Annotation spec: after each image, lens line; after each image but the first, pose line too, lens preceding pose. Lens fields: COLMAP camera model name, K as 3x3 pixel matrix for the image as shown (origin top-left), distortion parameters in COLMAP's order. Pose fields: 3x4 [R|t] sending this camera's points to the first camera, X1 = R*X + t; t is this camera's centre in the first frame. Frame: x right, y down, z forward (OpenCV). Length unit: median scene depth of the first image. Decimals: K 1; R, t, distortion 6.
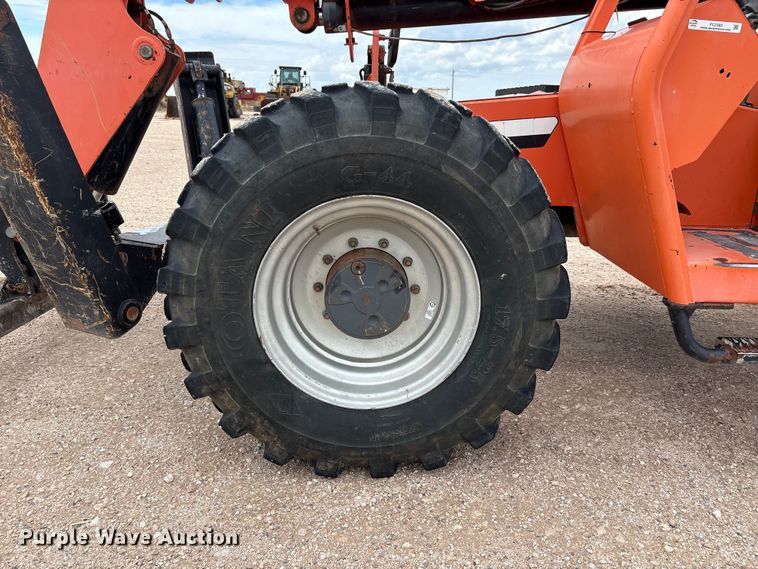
lens RADIAL K [[577.0, 0, 378.9], [0, 577.0, 290.5], [0, 0, 1]] dist [0.043620, -0.039353]
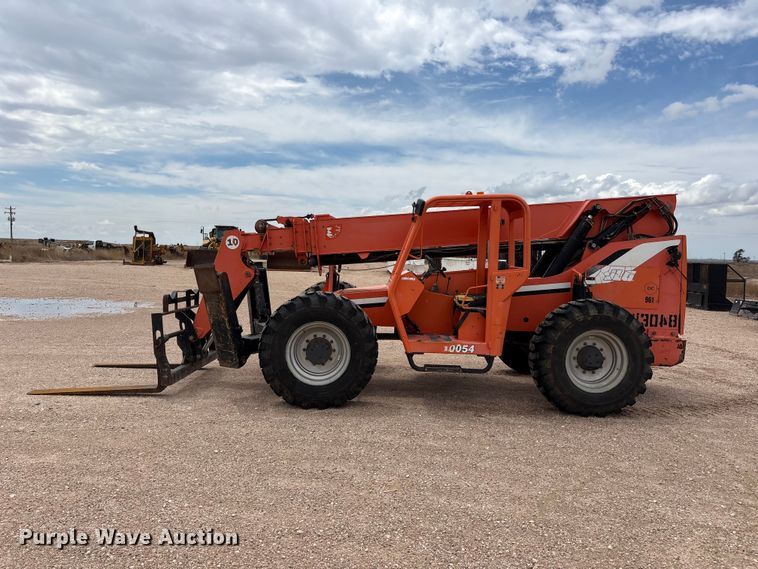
lens RADIAL K [[577.0, 0, 380.9], [0, 577.0, 294.6], [0, 0, 1]] dist [0.043620, -0.039353]
pose [[0.999962, 0.001737, 0.008581, 0.325749], [0.000278, 0.973326, -0.229427, 0.477433], [-0.008751, 0.229420, 0.973288, -2.459038]]
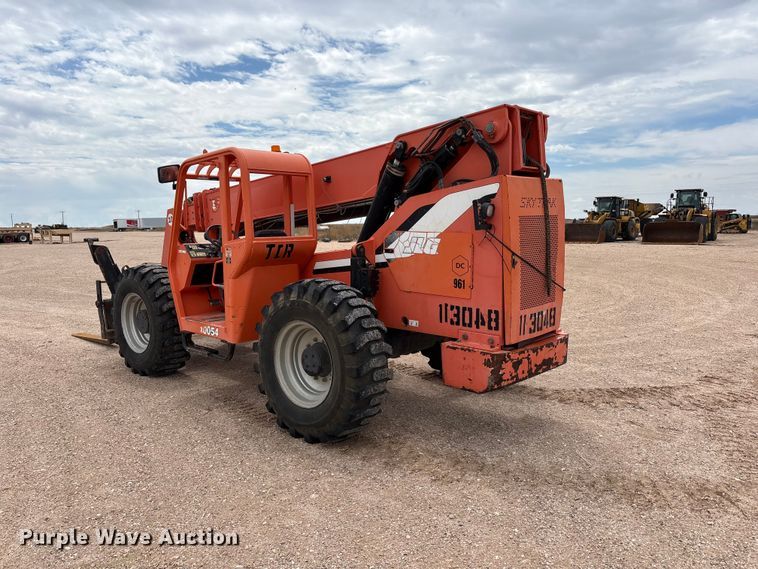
lens RADIAL K [[577.0, 0, 377.7], [0, 577.0, 287.6], [0, 0, 1]] dist [0.043620, -0.039353]
pose [[0.714850, 0.041232, -0.698061, 3.638077], [-0.179204, 0.975725, -0.125881, 0.000089], [0.675926, 0.215081, 0.704886, -0.614996]]
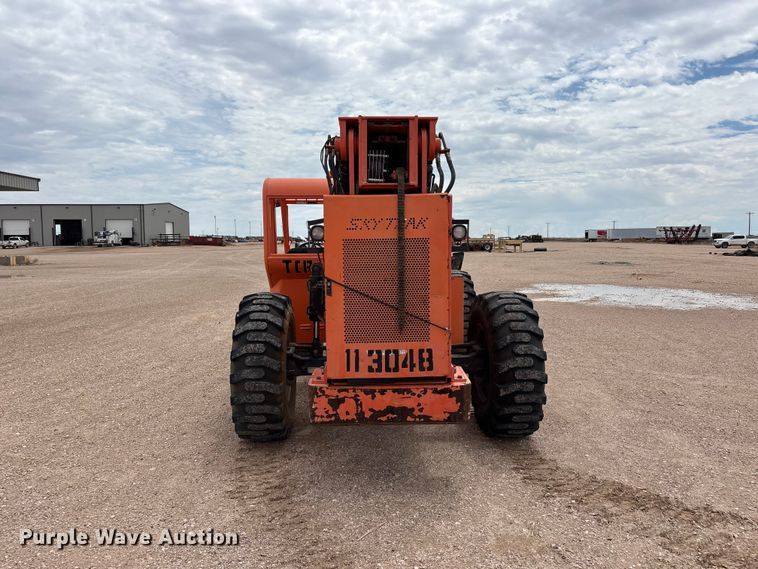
lens RADIAL K [[577.0, 0, 381.0], [0, 577.0, 287.3], [0, 0, 1]] dist [0.043620, -0.039353]
pose [[0.001964, 0.058322, -0.998296, 4.506107], [-0.295854, 0.953641, 0.055131, -0.658916], [0.955231, 0.295241, 0.019127, 1.472975]]
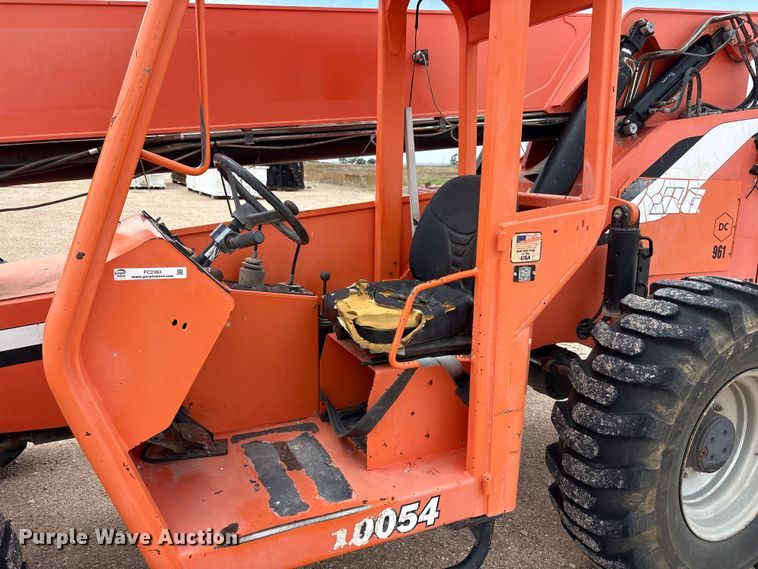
lens RADIAL K [[577.0, 0, 376.5], [0, 577.0, 280.9], [0, 0, 1]] dist [0.043620, -0.039353]
pose [[0.907456, -0.095293, 0.409198, 0.479129], [0.134178, 0.988668, -0.067321, -0.320672], [-0.398146, 0.115996, 0.909959, 0.152249]]
